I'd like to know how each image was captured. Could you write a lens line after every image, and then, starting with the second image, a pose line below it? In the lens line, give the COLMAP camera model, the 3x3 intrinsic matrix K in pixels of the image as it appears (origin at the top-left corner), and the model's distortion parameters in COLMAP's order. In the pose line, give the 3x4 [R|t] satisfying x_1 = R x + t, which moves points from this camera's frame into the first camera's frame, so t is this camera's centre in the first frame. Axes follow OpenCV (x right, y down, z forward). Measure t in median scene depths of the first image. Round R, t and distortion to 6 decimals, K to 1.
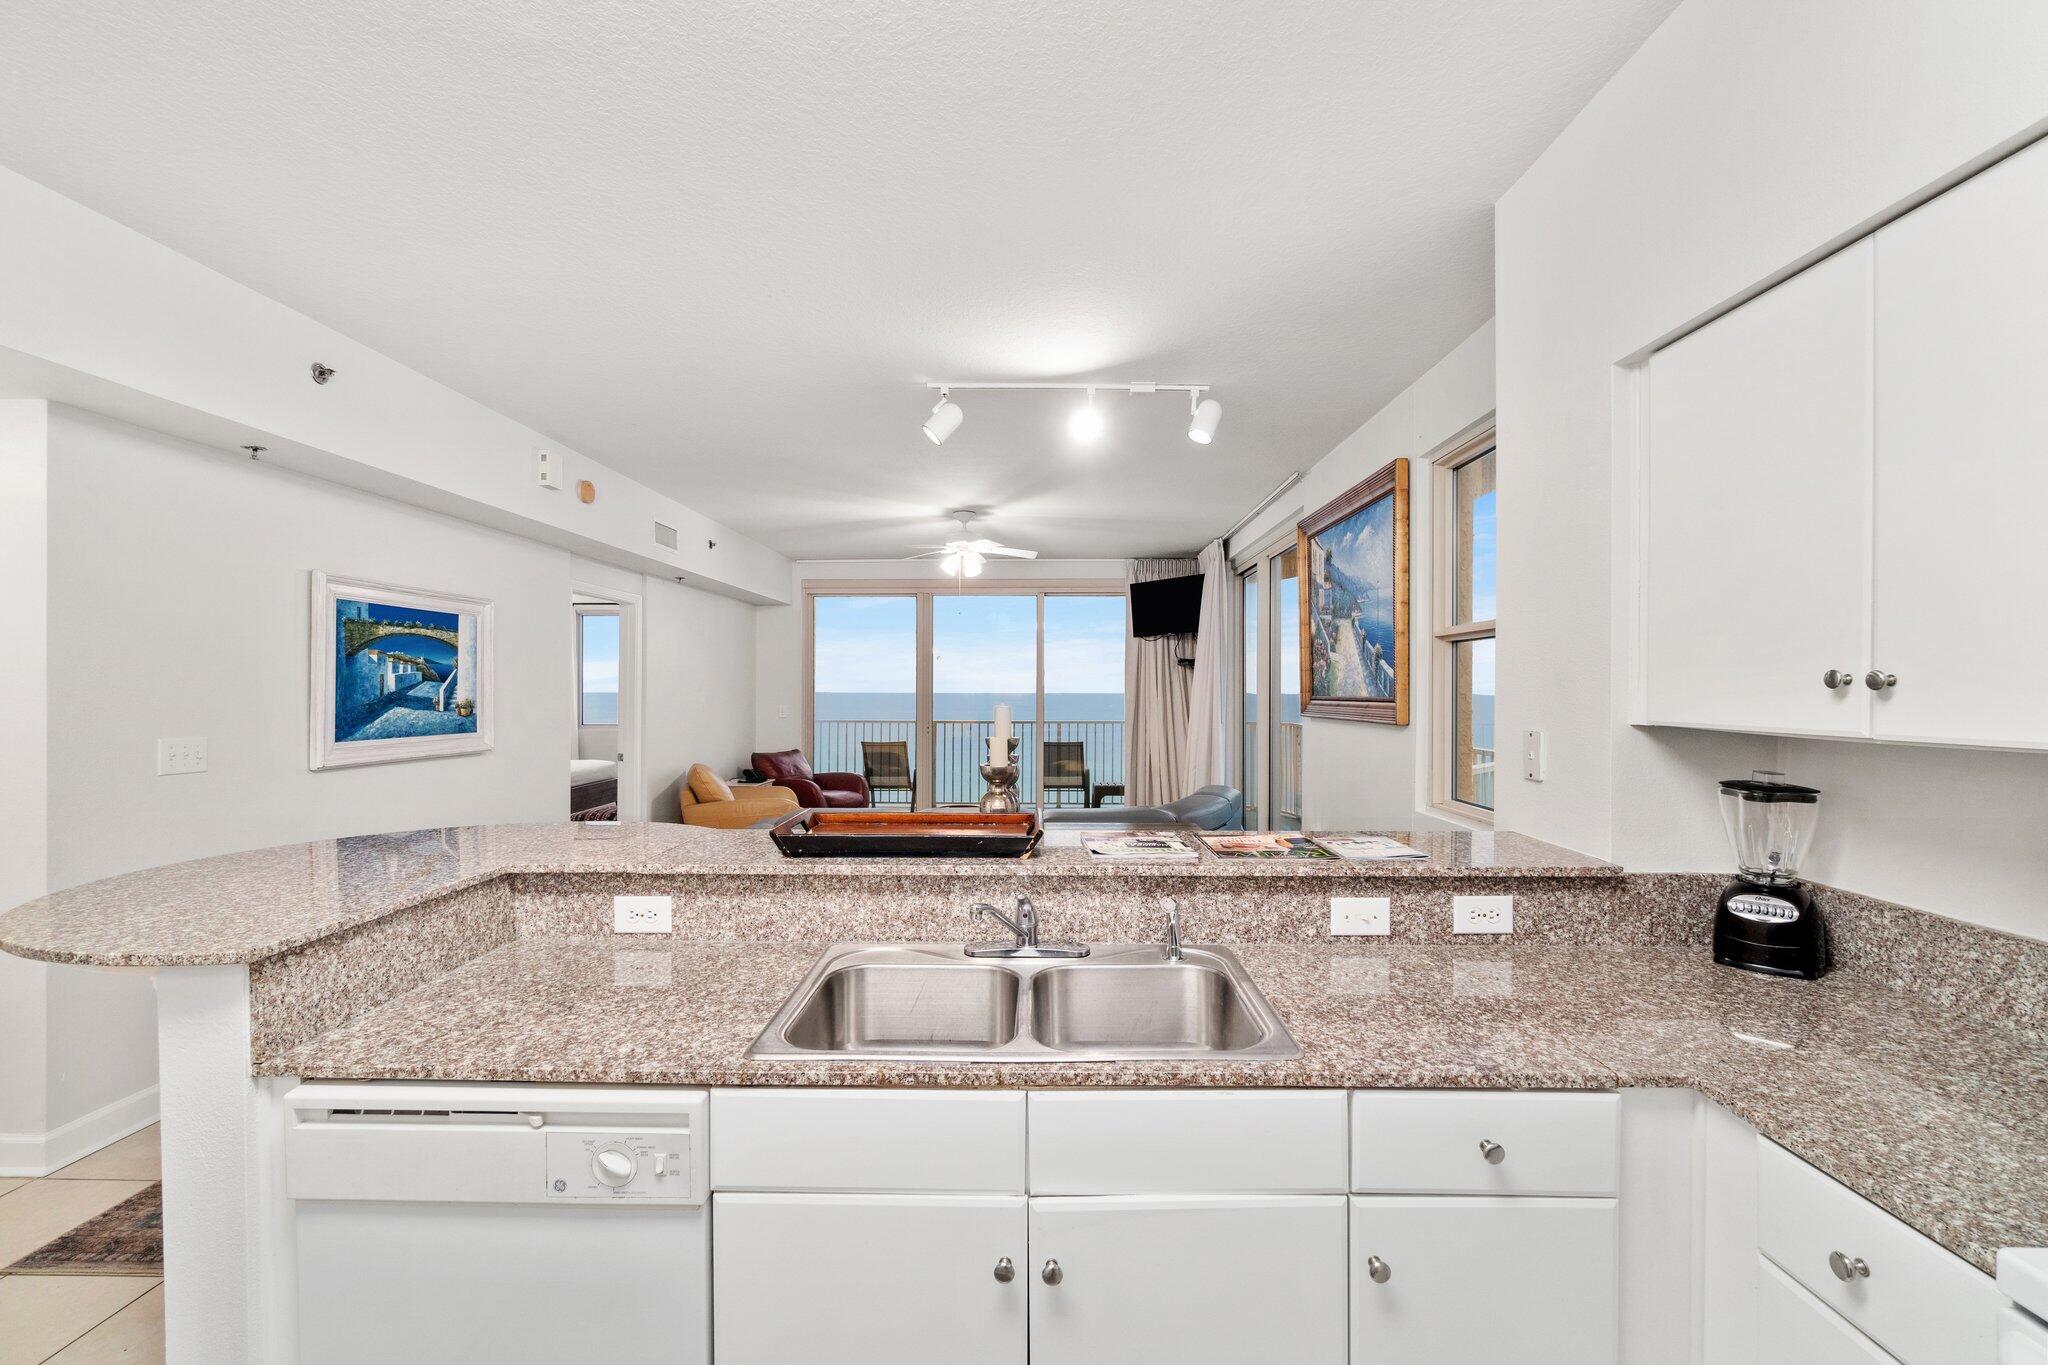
lens RADIAL K [[887.7, 0, 1023.1], [0, 887.7, 702.2], [0, 0, 1]] dist [0.018100, 0.000191]
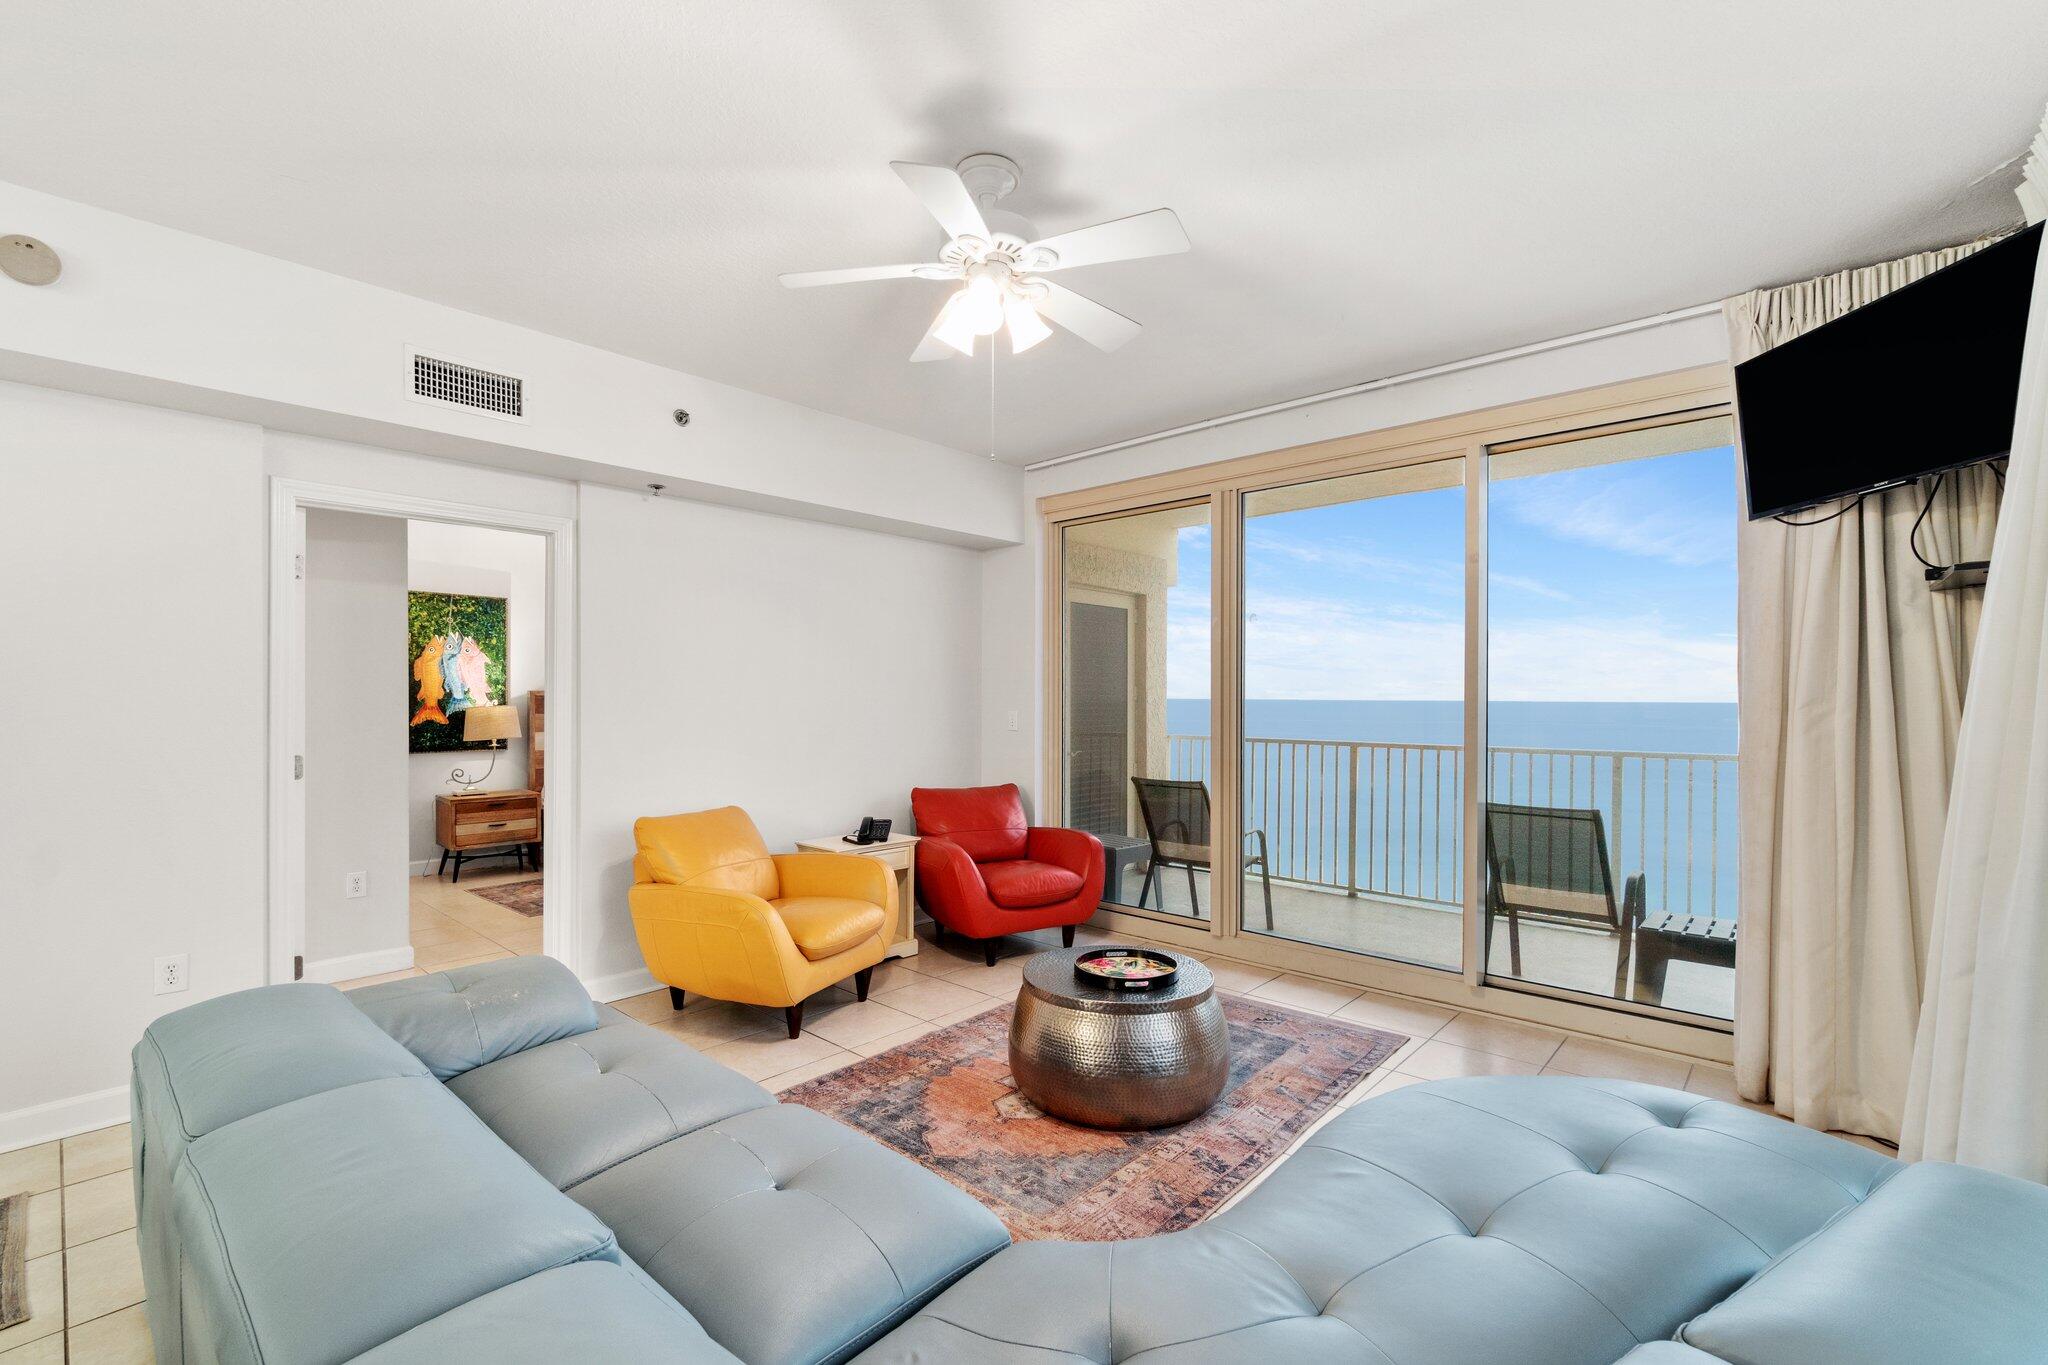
lens RADIAL K [[887.7, 0, 1023.1], [0, 887.7, 702.2], [0, 0, 1]] dist [0.018100, 0.000191]
pose [[0.760334, 0.001863, -0.649530, 0.134731], [-0.013488, 0.999826, -0.012921, 0.004439], [0.649392, 0.018585, 0.760226, 0.551086]]
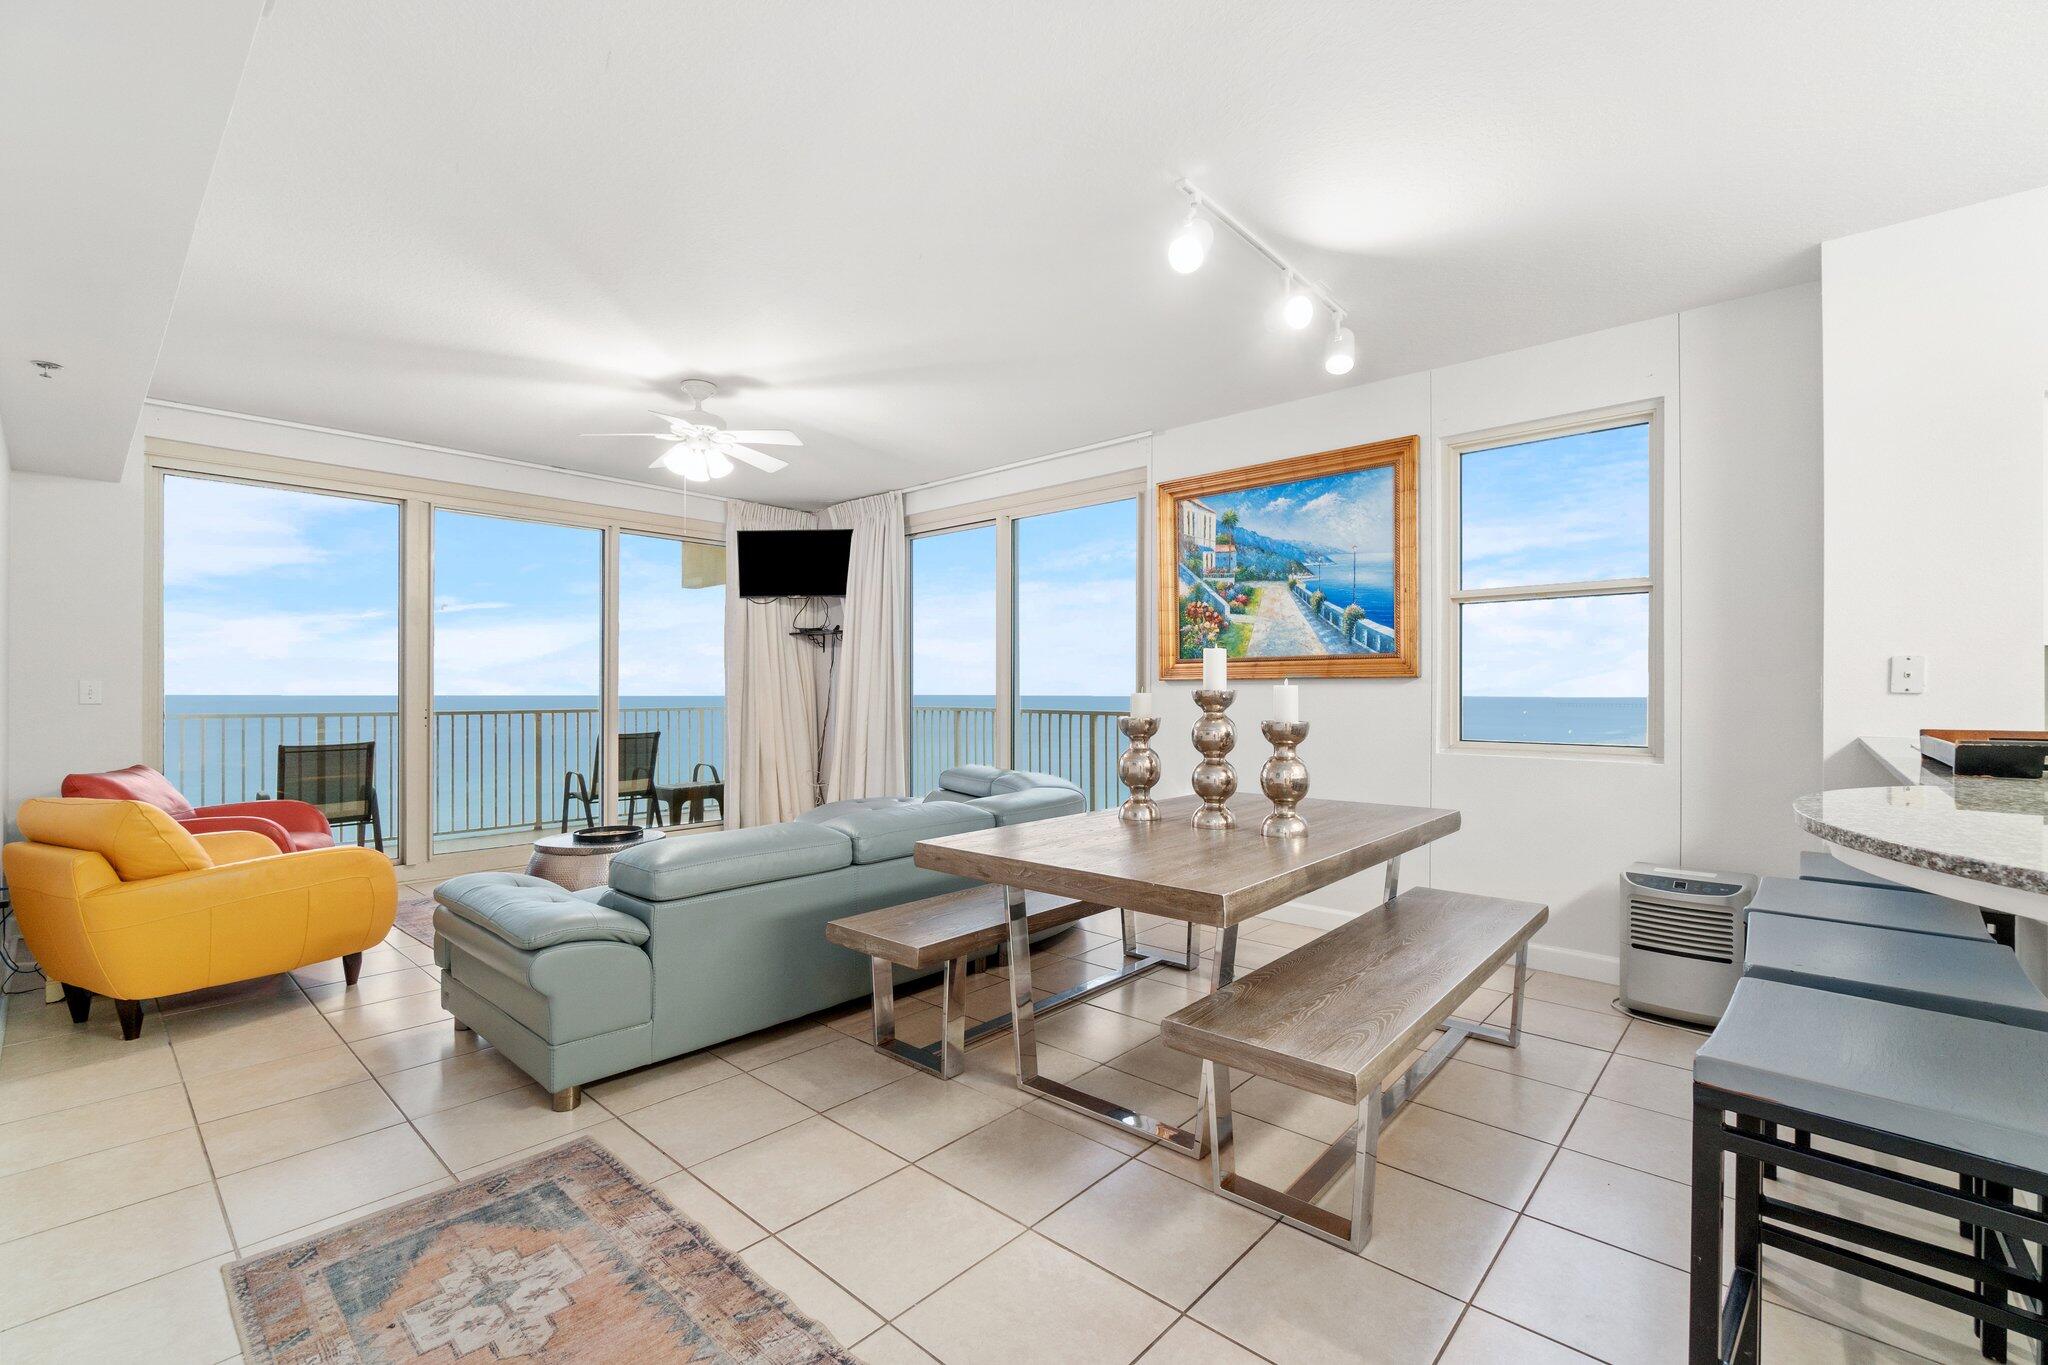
lens RADIAL K [[881.3, 0, 1024.0], [0, 881.3, 682.5], [0, 0, 1]] dist [0.000760, 0.000133]
pose [[0.647208, 0.003875, 0.762304, -0.308802], [0.012289, 0.999804, -0.015516, 0.018088], [-0.762214, 0.019410, 0.647034, 0.289643]]
